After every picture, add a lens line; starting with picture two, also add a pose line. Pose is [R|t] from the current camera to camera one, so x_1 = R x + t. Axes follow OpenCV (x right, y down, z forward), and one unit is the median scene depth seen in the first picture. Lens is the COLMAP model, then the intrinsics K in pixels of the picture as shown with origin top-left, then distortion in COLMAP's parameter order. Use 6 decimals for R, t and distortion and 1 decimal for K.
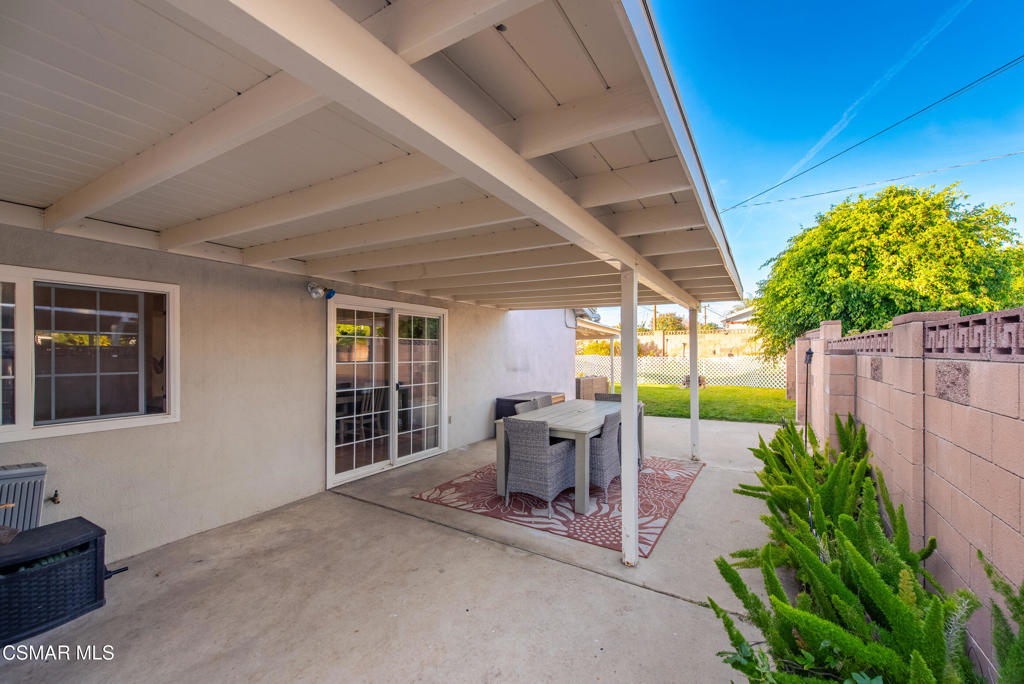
lens RADIAL K [[410.6, 0, 517.3], [0, 410.6, 346.7], [0, 0, 1]] dist [0.007996, 0.000084]
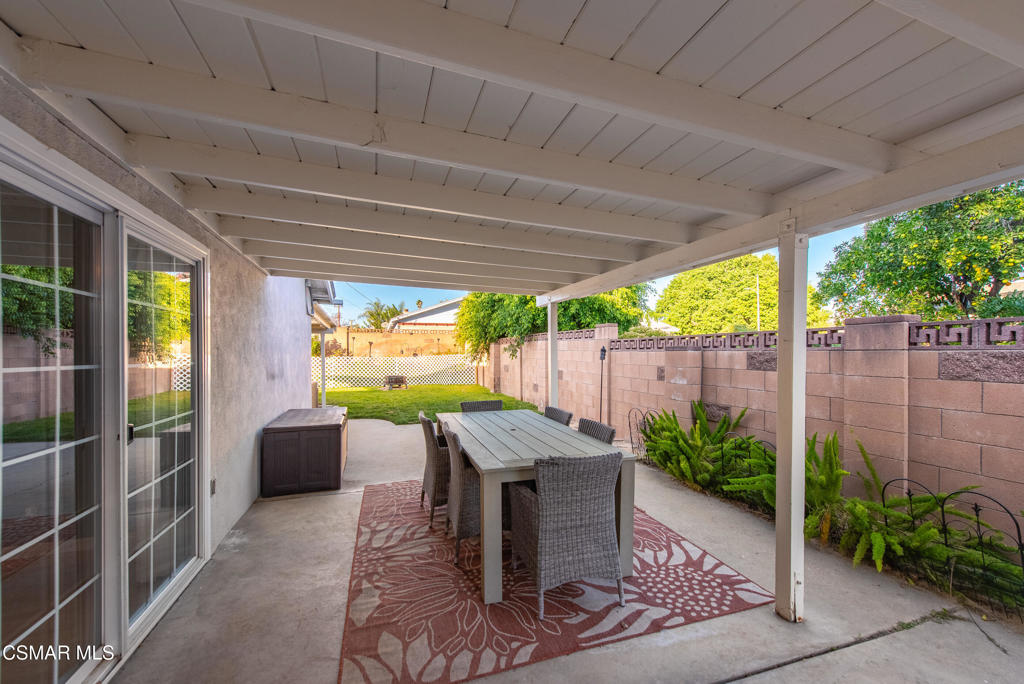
lens RADIAL K [[410.6, 0, 515.3], [0, 410.6, 353.2], [0, 0, 1]] dist [0.007996, 0.000084]
pose [[0.635202, 0.001213, 0.772345, -0.471383], [-0.010769, 0.999915, 0.007286, 0.026893], [-0.772271, -0.012945, 0.635161, 0.671565]]
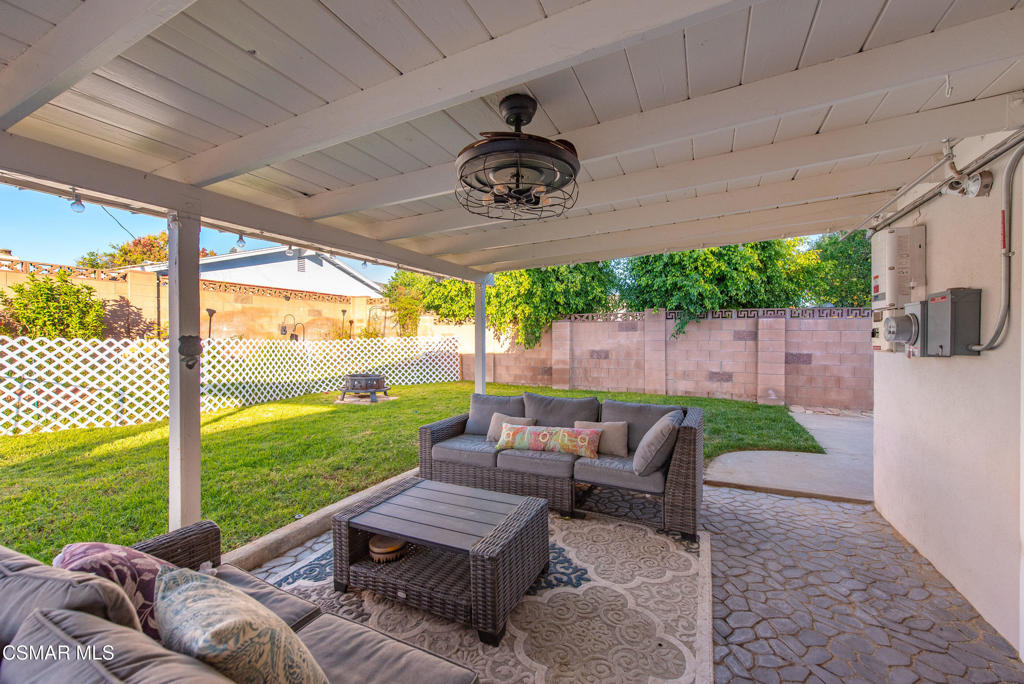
lens RADIAL K [[410.6, 0, 510.3], [0, 410.6, 343.7], [0, 0, 1]] dist [0.007996, 0.000084]
pose [[-0.089640, -0.003008, 0.995970, -0.292736], [-0.004568, 0.999986, 0.002609, 0.111732], [-0.995964, -0.004316, -0.089652, 3.174020]]
